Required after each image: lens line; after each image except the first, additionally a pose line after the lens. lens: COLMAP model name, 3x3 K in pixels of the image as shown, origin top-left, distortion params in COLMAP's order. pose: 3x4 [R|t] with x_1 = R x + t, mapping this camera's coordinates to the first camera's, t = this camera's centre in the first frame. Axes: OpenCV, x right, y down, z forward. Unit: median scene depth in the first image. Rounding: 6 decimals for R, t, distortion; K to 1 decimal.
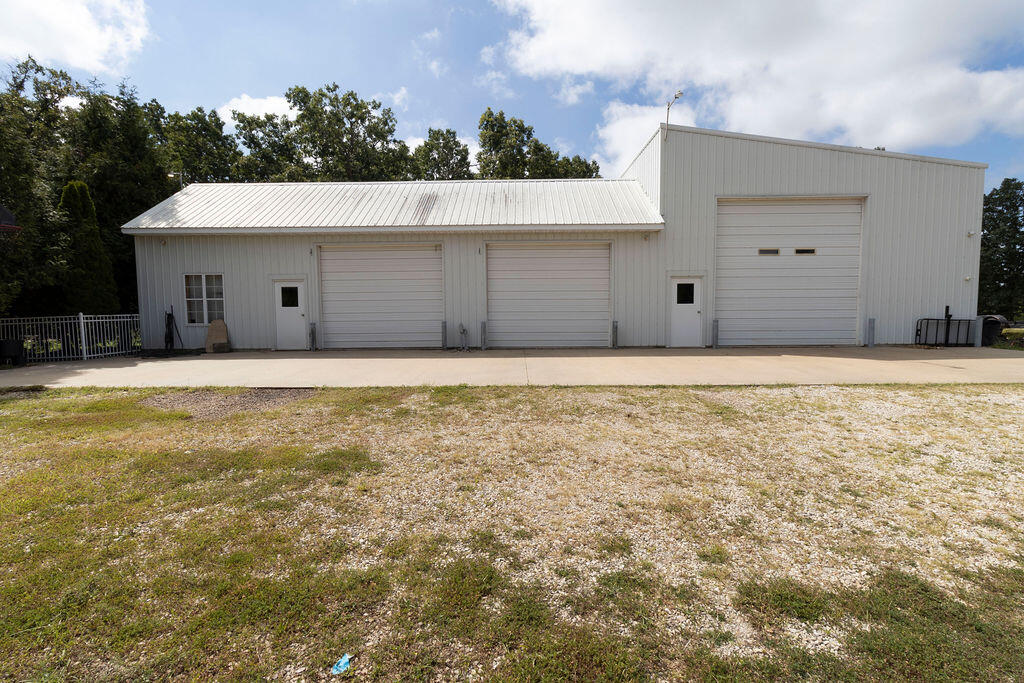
lens RADIAL K [[476.7, 0, 512.9], [0, 476.7, 338.7], [0, 0, 1]] dist [0.015100, 0.000013]
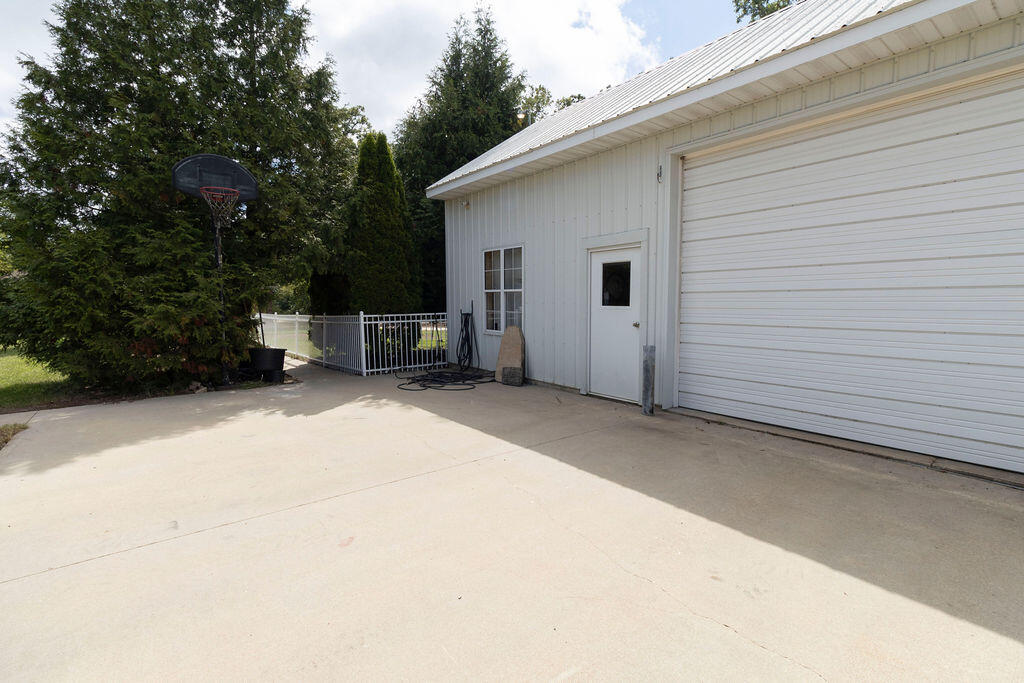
lens RADIAL K [[476.7, 0, 512.9], [0, 476.7, 338.7], [0, 0, 1]] dist [0.015100, 0.000013]
pose [[0.621161, 0.072469, -0.780325, -0.168404], [-0.051643, 0.997336, 0.051514, -0.054053], [0.781980, 0.008300, 0.623248, 0.642073]]
